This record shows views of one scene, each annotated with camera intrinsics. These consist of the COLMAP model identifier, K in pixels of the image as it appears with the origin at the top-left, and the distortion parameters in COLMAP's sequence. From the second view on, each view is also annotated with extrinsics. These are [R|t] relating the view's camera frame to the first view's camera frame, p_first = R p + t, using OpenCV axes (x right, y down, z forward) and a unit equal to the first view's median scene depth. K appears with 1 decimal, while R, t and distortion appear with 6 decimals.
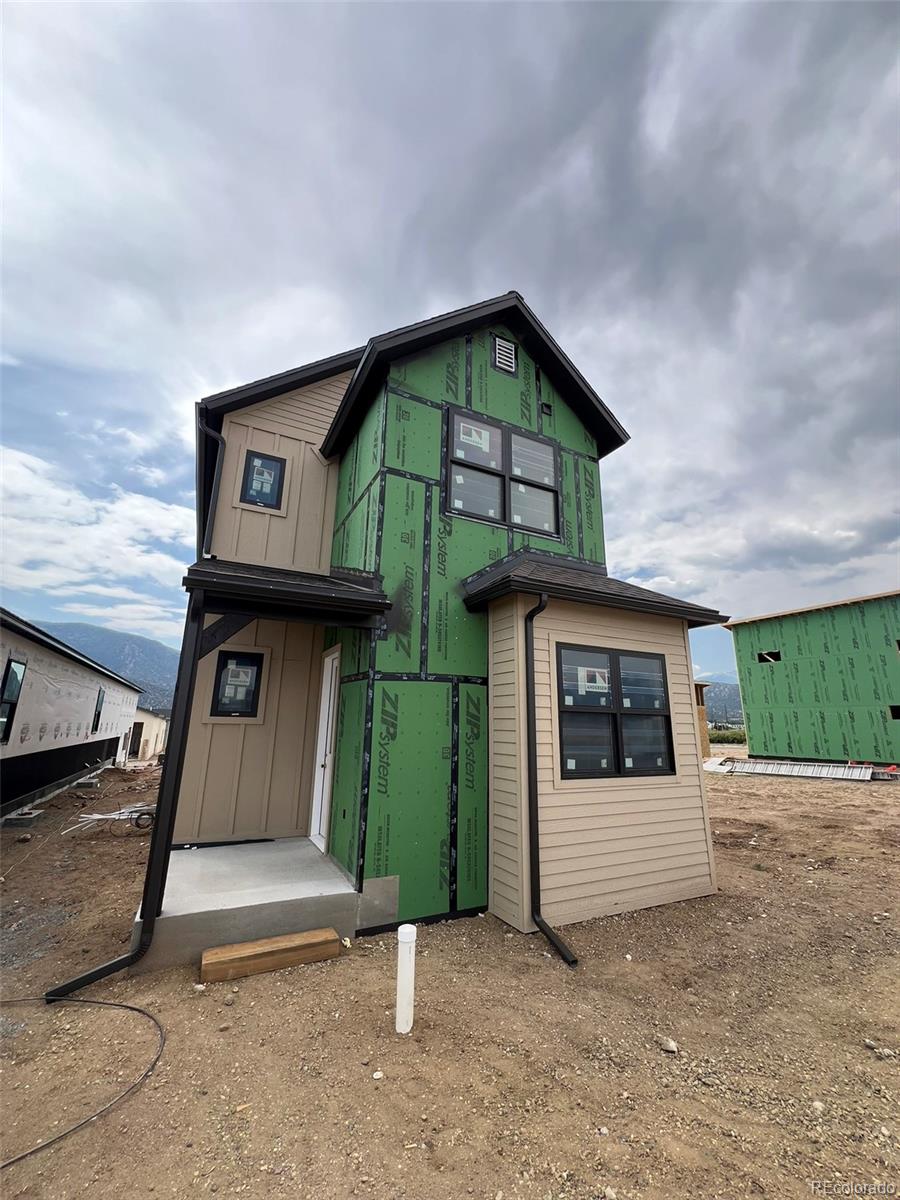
lens RADIAL K [[482.7, 0, 450.9], [0, 482.7, 598.3], [0, 0, 1]] dist [-0.000430, 0.000684]
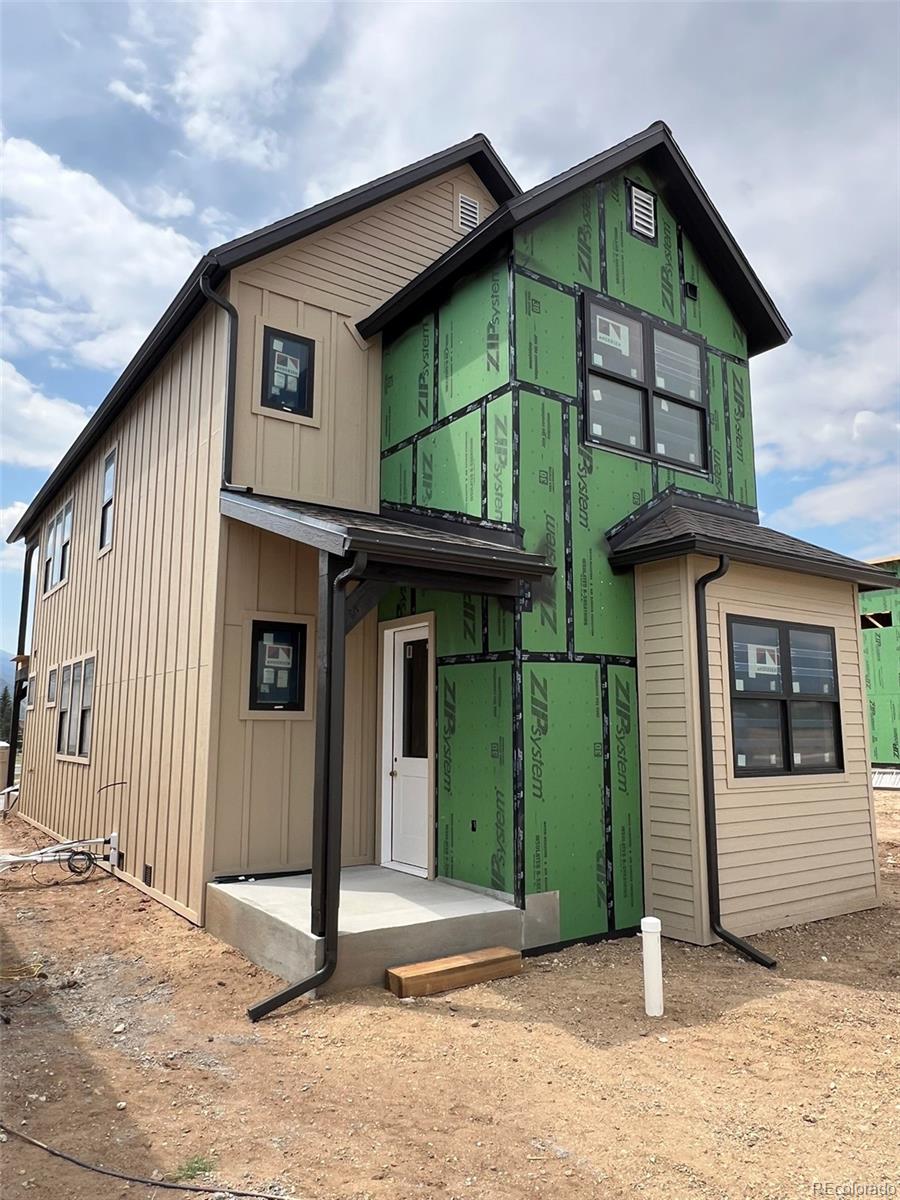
lens RADIAL K [[826.3, 0, 450.0], [0, 826.3, 600.0], [0, 0, 1]] dist [0.001950, -0.005005]
pose [[0.990912, 0.006188, 0.134369, -0.407946], [-0.019957, 0.994649, 0.101364, -0.060431], [-0.133023, -0.103124, 0.985733, -0.284991]]
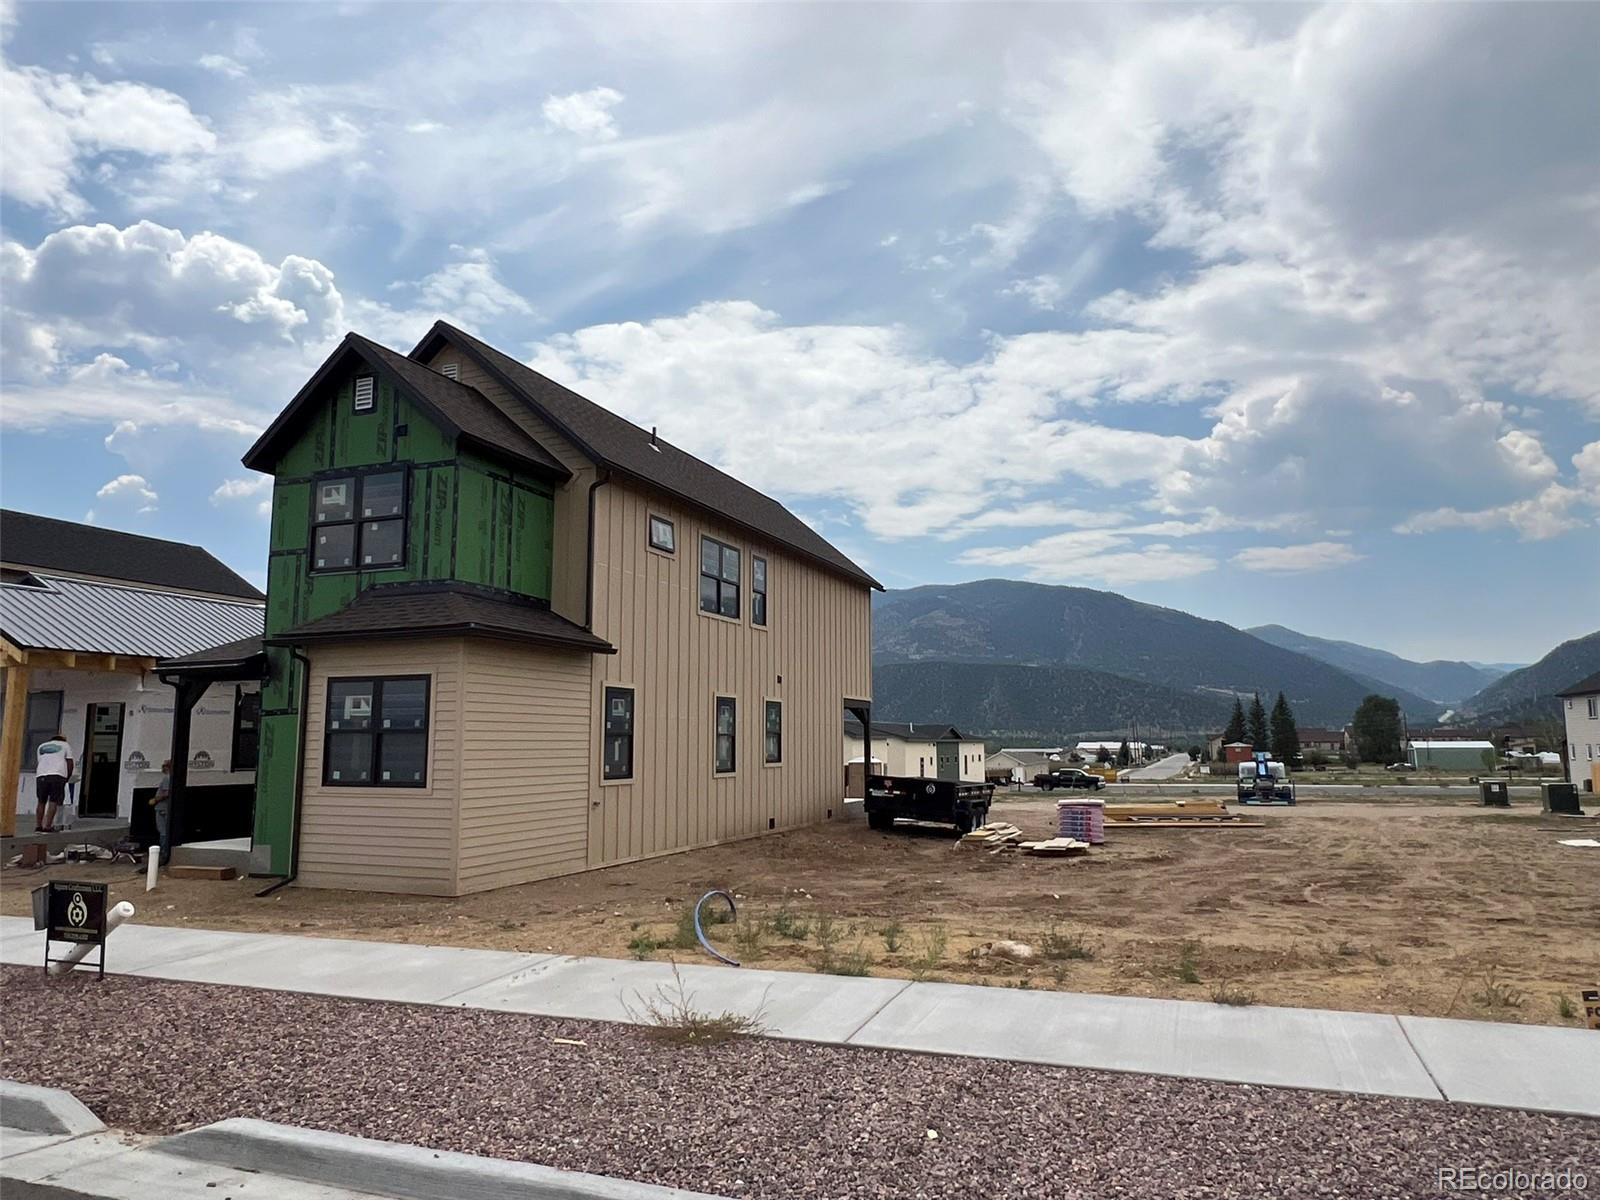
lens RADIAL K [[1024.7, 0, 804.7], [0, 1024.7, 605.2], [0, 0, 1]] dist [-0.002843, -0.000470]
pose [[0.663053, -0.117922, -0.739226, 2.806720], [0.205137, 0.978335, 0.027935, 0.082936], [0.719916, -0.170165, 0.672878, 0.157642]]
